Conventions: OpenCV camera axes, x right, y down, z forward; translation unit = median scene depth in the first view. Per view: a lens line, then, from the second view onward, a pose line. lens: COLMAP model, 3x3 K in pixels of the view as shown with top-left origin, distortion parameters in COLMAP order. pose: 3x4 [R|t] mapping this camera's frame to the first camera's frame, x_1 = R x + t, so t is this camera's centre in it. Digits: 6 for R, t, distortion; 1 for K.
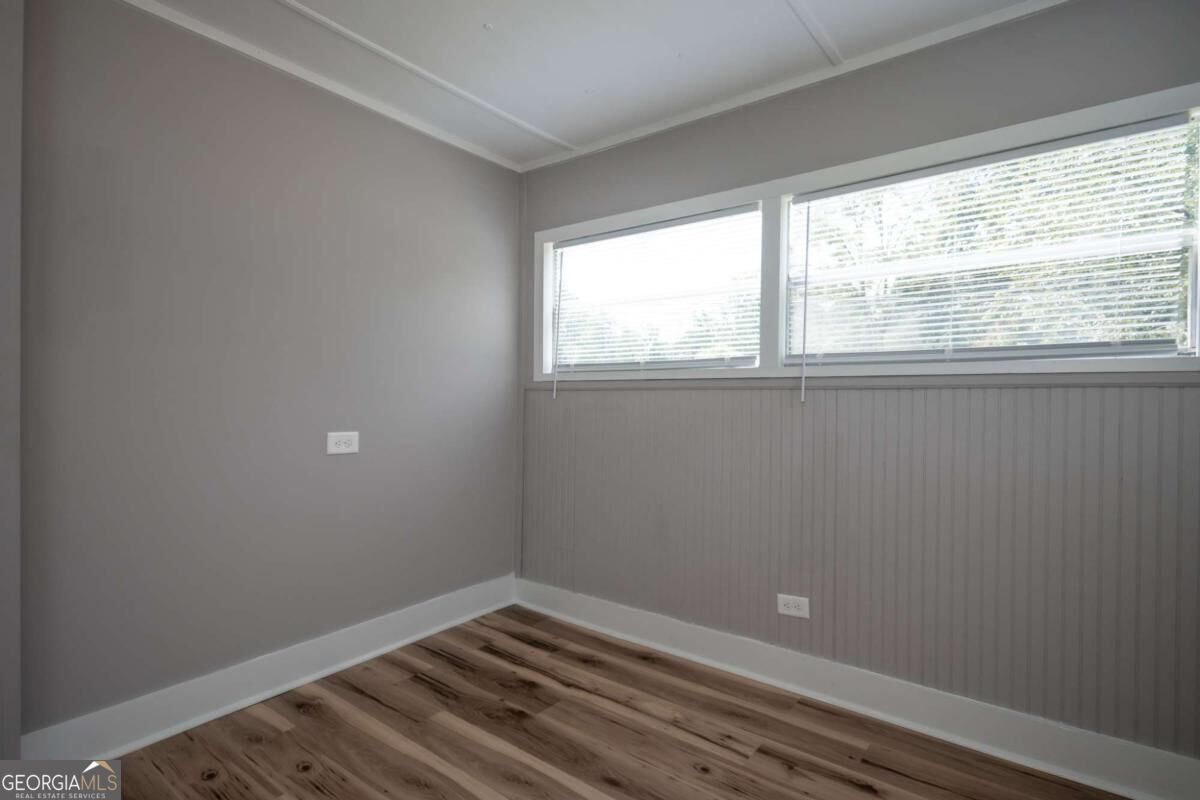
lens RADIAL K [[596.2, 0, 601.2], [0, 596.2, 380.0], [0, 0, 1]] dist [0.003219, -0.002233]
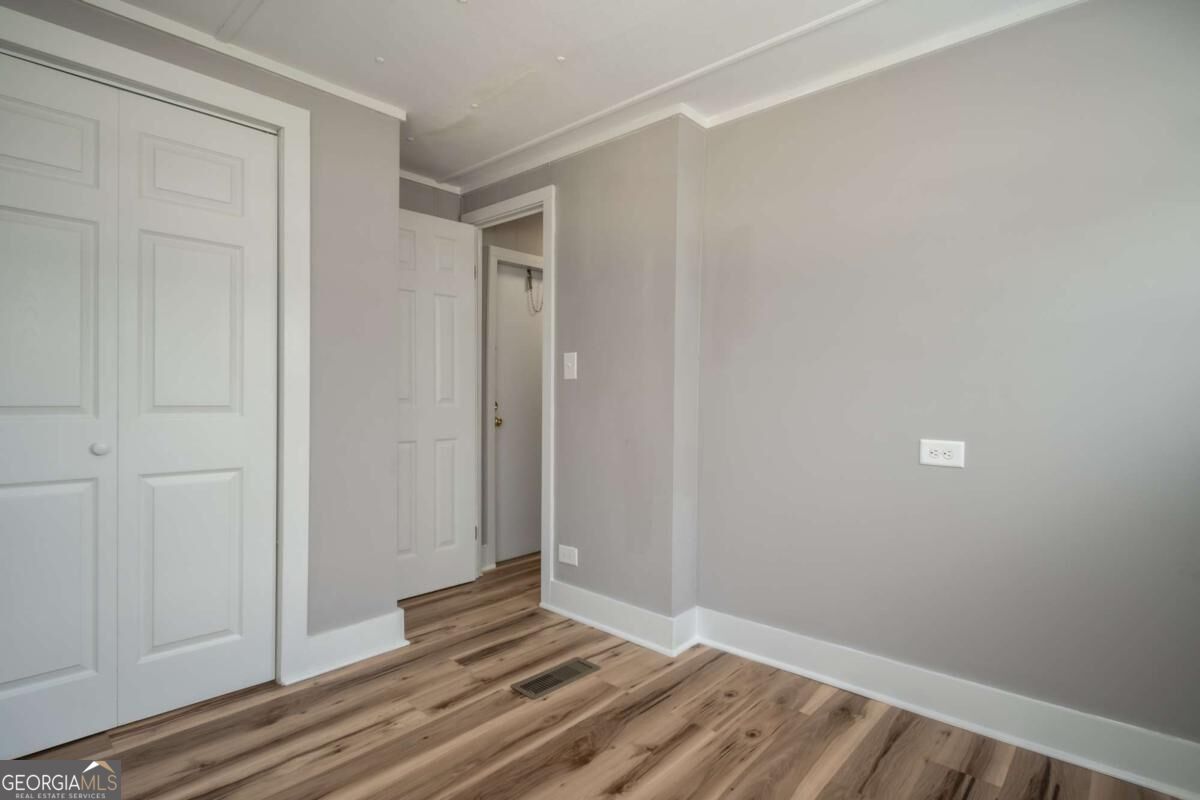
lens RADIAL K [[596.2, 0, 603.5], [0, 596.2, 395.8], [0, 0, 1]] dist [0.003219, -0.002233]
pose [[-0.067879, 0.001914, -0.997692, 0.510110], [0.014681, 0.999892, 0.000919, 0.019575], [0.997586, -0.014585, -0.067899, 0.676578]]
